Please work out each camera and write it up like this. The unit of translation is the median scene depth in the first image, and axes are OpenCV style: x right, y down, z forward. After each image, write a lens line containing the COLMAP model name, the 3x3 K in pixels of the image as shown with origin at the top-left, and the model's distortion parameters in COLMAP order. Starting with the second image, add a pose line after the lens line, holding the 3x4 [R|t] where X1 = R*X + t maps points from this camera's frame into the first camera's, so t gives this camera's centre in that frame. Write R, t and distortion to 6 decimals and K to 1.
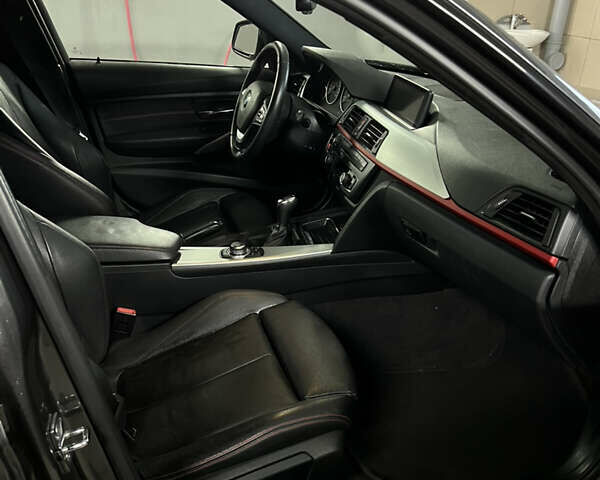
lens RADIAL K [[603.9, 0, 295.6], [0, 603.9, 220.5], [0, 0, 1]] dist [0.042362, -0.006383]
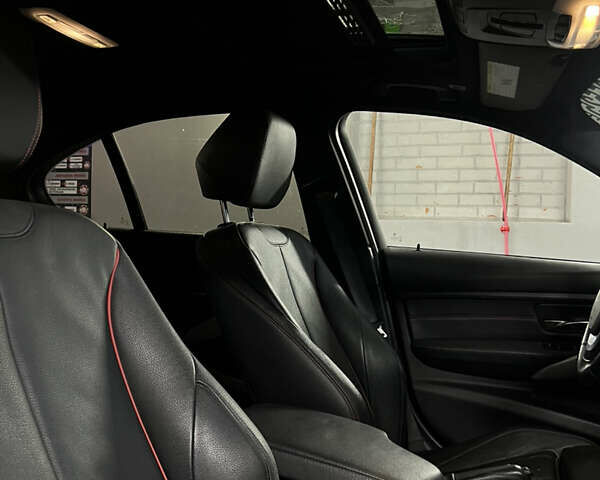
lens RADIAL K [[603.9, 0, 295.6], [0, 603.9, 220.5], [0, 0, 1]] dist [0.042362, -0.006383]
pose [[0.807234, -0.027924, -0.589571, 0.029913], [-0.222154, 0.911051, -0.347322, 0.027756], [0.546828, 0.411346, 0.729228, 0.289003]]
